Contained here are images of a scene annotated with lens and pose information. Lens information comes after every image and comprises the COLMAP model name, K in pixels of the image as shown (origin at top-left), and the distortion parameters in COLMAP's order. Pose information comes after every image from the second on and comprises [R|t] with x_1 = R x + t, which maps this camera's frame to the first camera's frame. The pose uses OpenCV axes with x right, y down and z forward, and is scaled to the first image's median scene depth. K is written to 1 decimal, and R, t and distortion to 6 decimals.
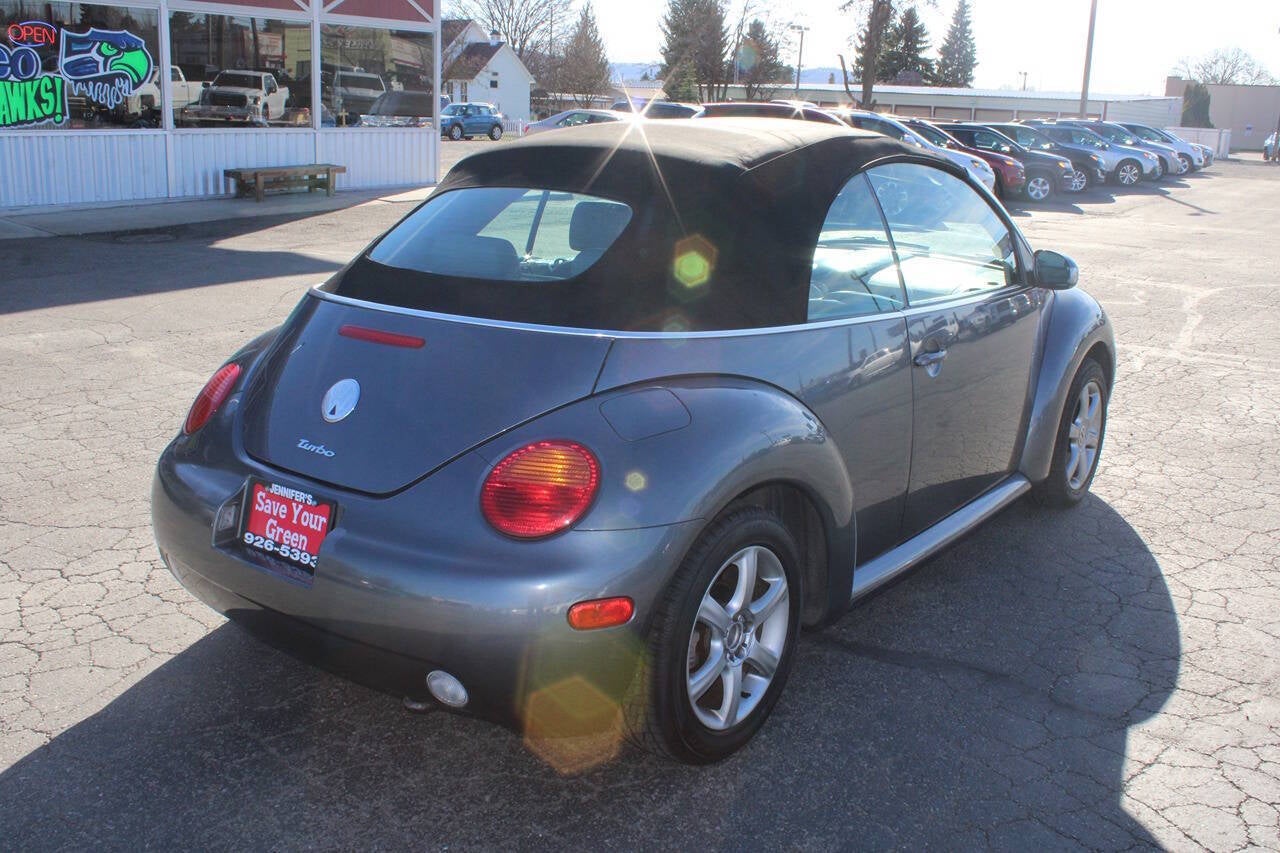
lens RADIAL K [[1216.3, 0, 637.7], [0, 1216.3, 406.9], [0, 0, 1]] dist [-0.133409, 0.146351]
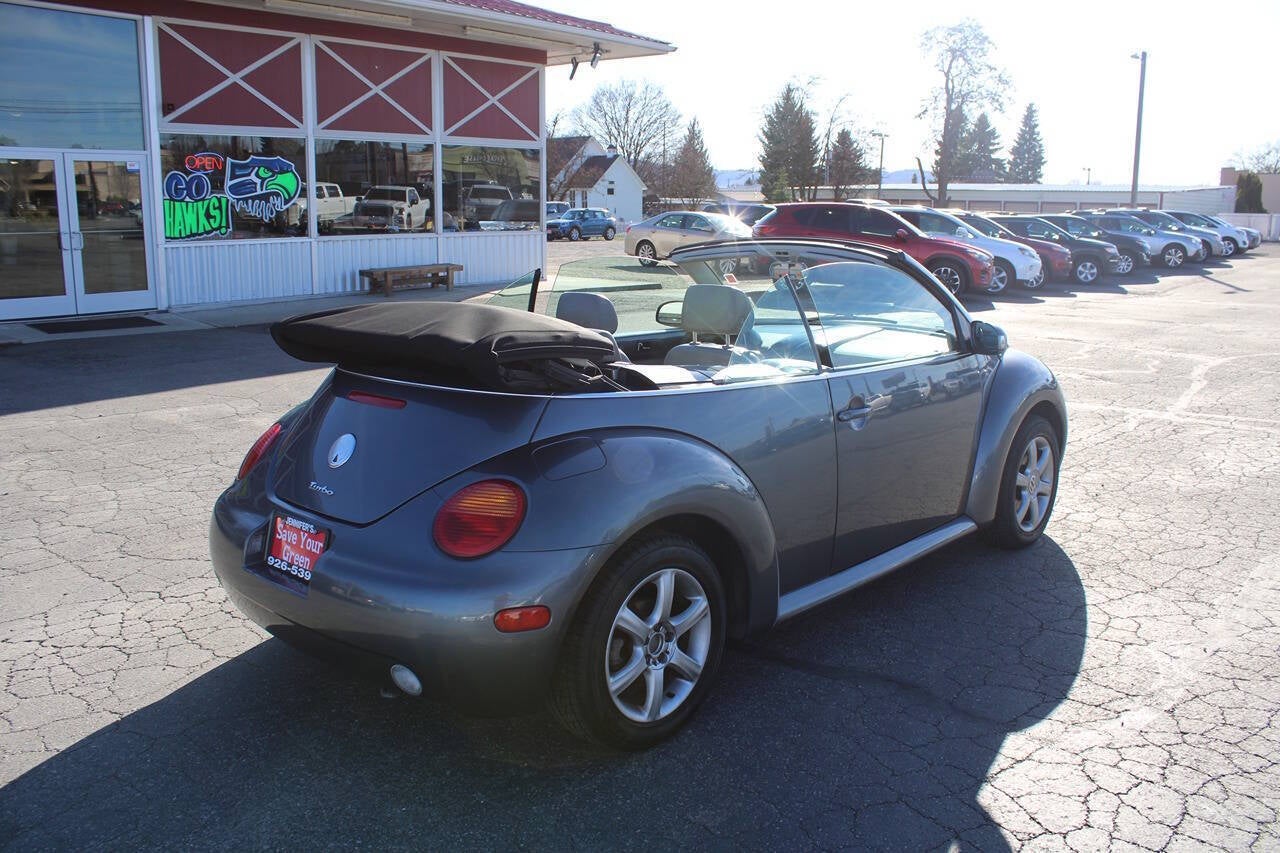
lens RADIAL K [[1081.5, 0, 640.0], [0, 1081.5, 426.5], [0, 0, 1]] dist [-0.150605, 0.145883]
pose [[0.994978, -0.009270, -0.099664, 0.037443], [0.004848, 0.998996, -0.044529, 0.004583], [0.099977, 0.043822, 0.994024, -0.015403]]
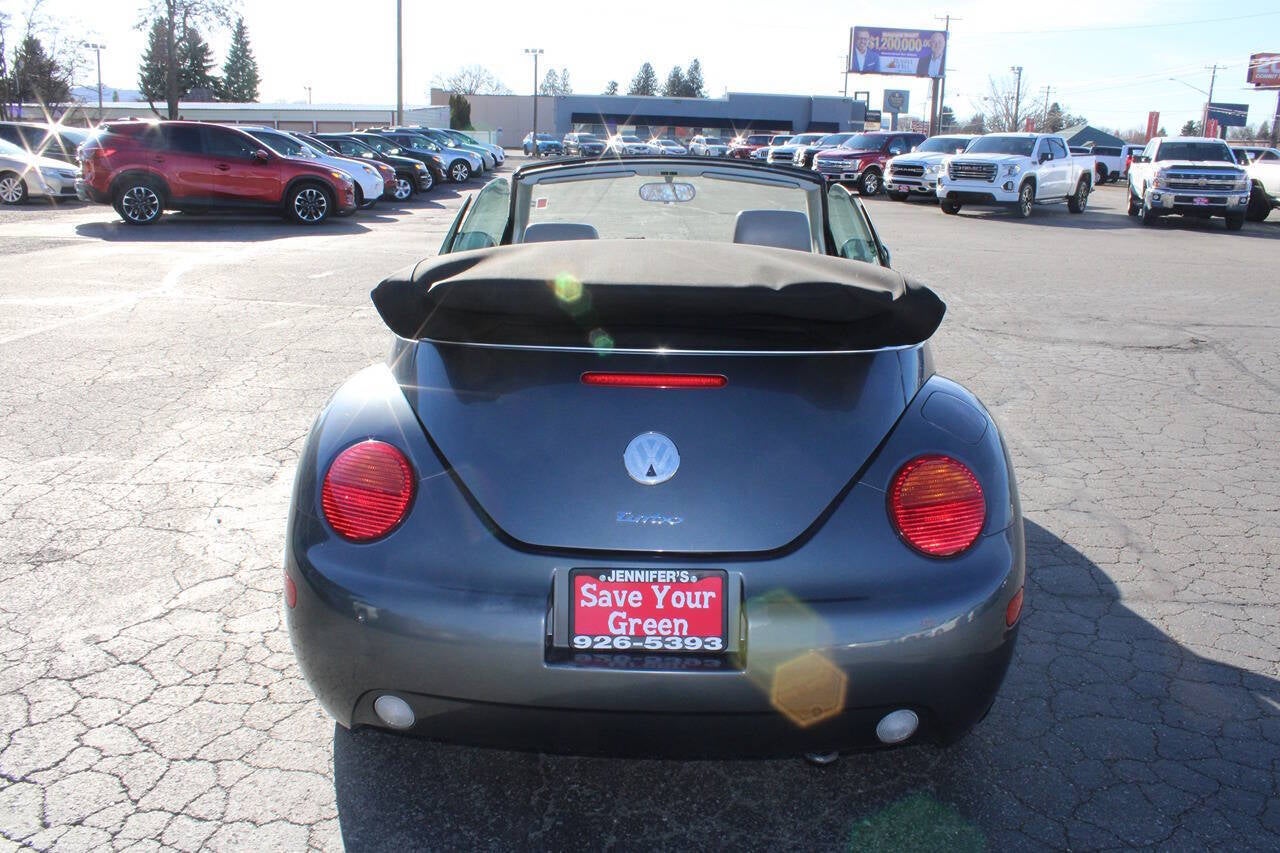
lens RADIAL K [[1081.5, 0, 640.0], [0, 1081.5, 426.5], [0, 0, 1]] dist [-0.150605, 0.145883]
pose [[0.816814, -0.163384, 0.553281, -0.148185], [0.142548, 0.986479, 0.080863, -0.020088], [-0.559012, 0.012819, 0.829060, 0.078646]]
